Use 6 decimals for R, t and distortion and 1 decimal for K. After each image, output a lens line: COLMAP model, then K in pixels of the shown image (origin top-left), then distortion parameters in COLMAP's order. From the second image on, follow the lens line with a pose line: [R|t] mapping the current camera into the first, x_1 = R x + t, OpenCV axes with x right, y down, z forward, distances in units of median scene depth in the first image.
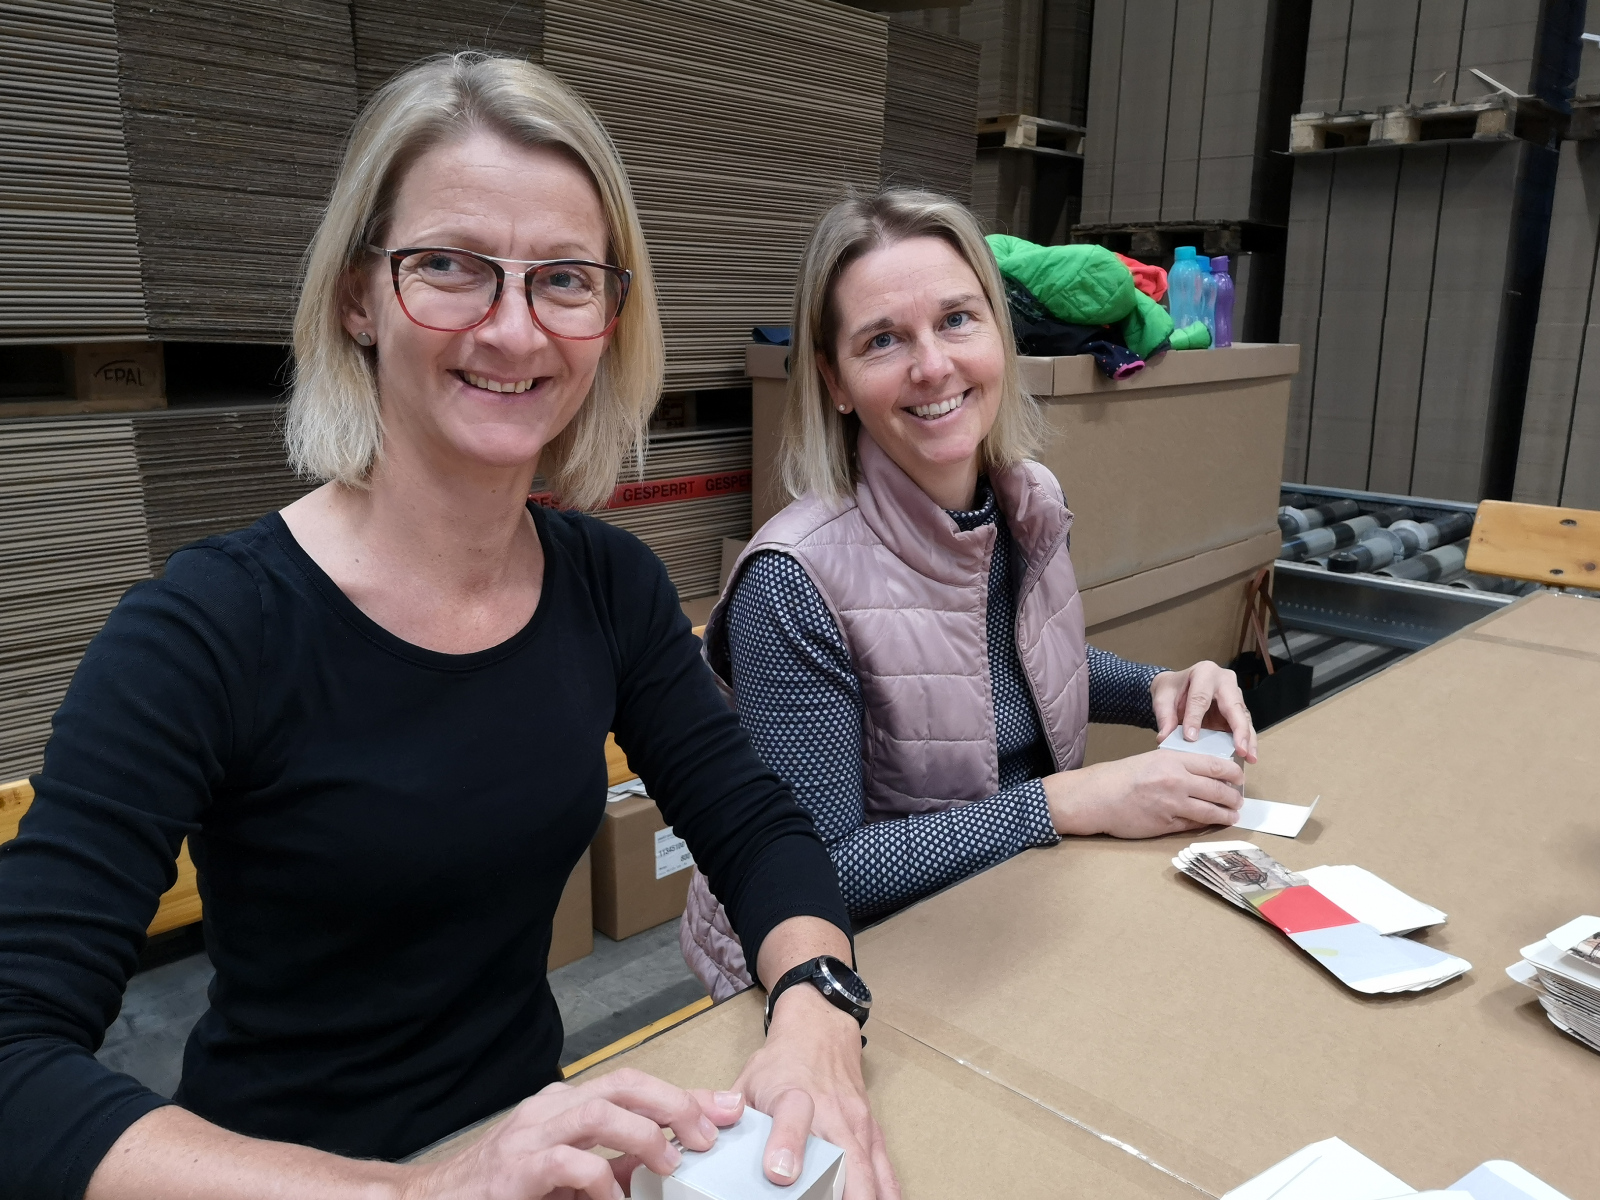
lens RADIAL K [[1266.7, 0, 800.0], [0, 1266.7, 600.0], [0, 0, 1]] dist [0.043683, -0.052128]
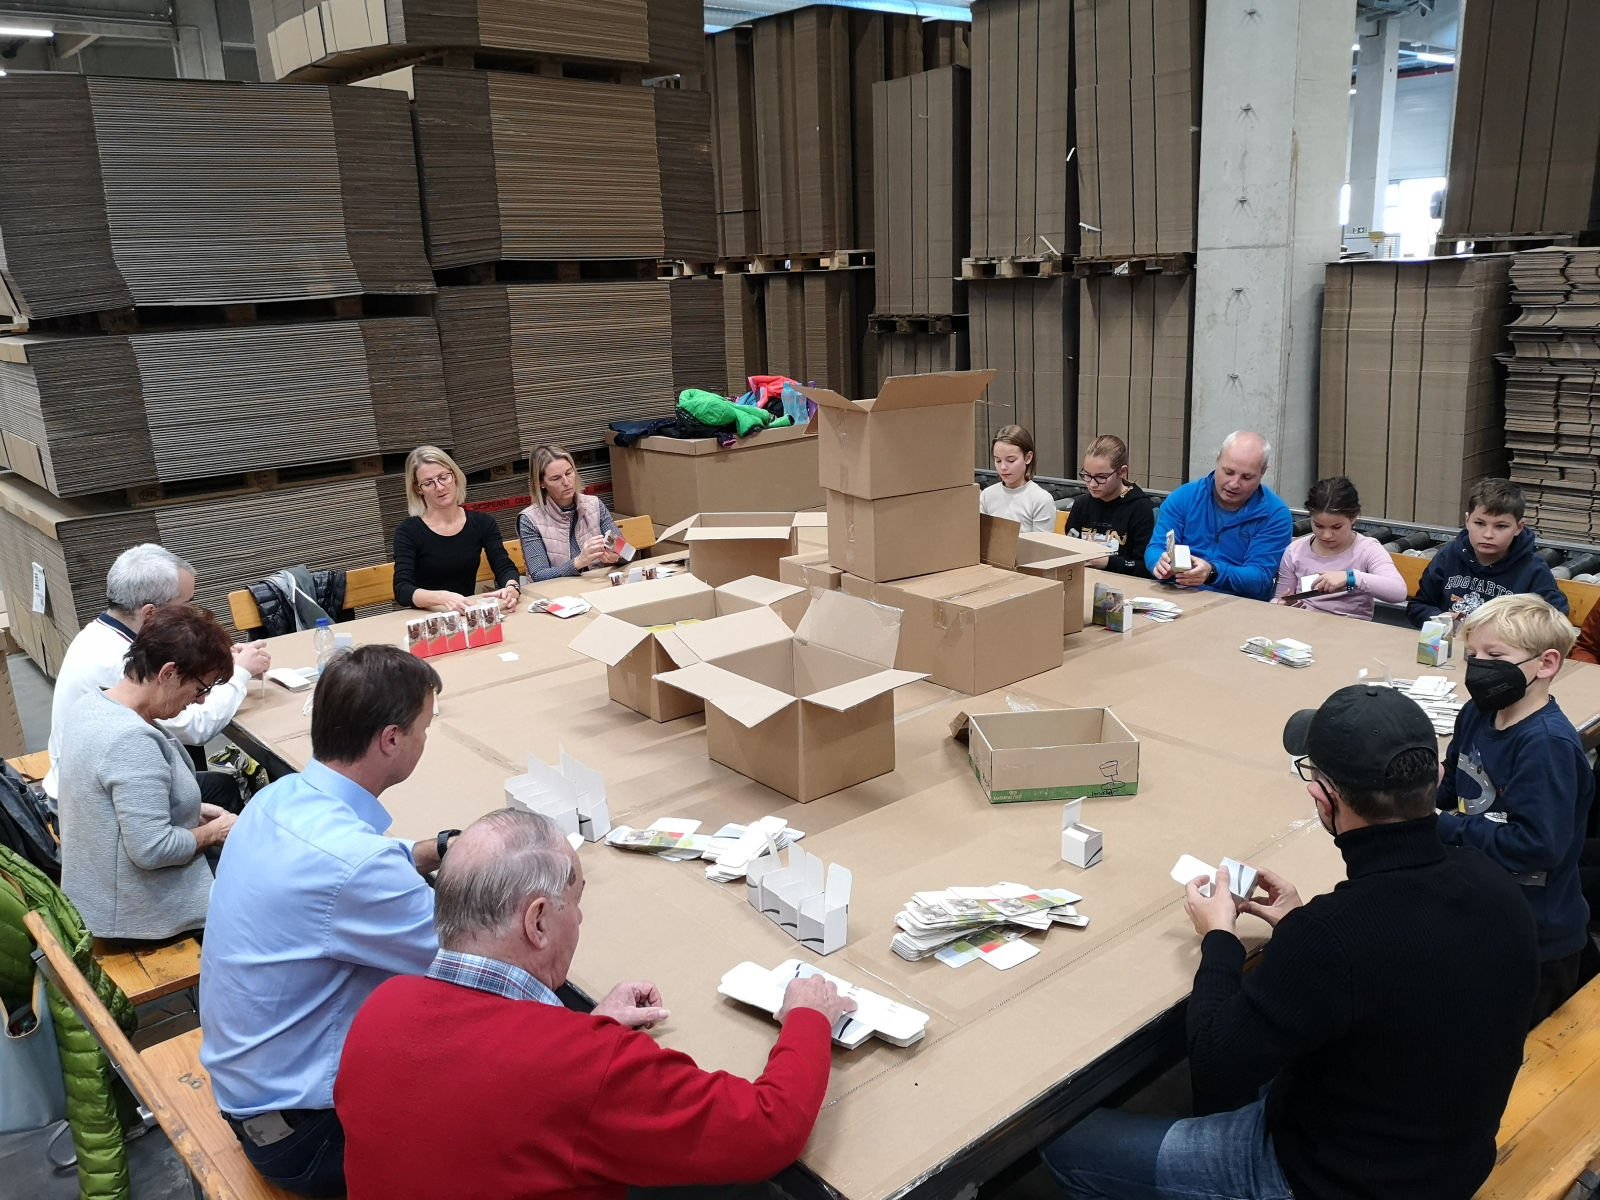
lens RADIAL K [[1266.7, 0, 800.0], [0, 1266.7, 600.0], [0, 0, 1]] dist [0.043683, -0.052128]
pose [[0.994164, -0.034542, -0.102203, 0.357320], [0.037496, 0.998929, 0.027123, 0.043682], [0.101156, -0.030797, 0.994394, -0.877999]]
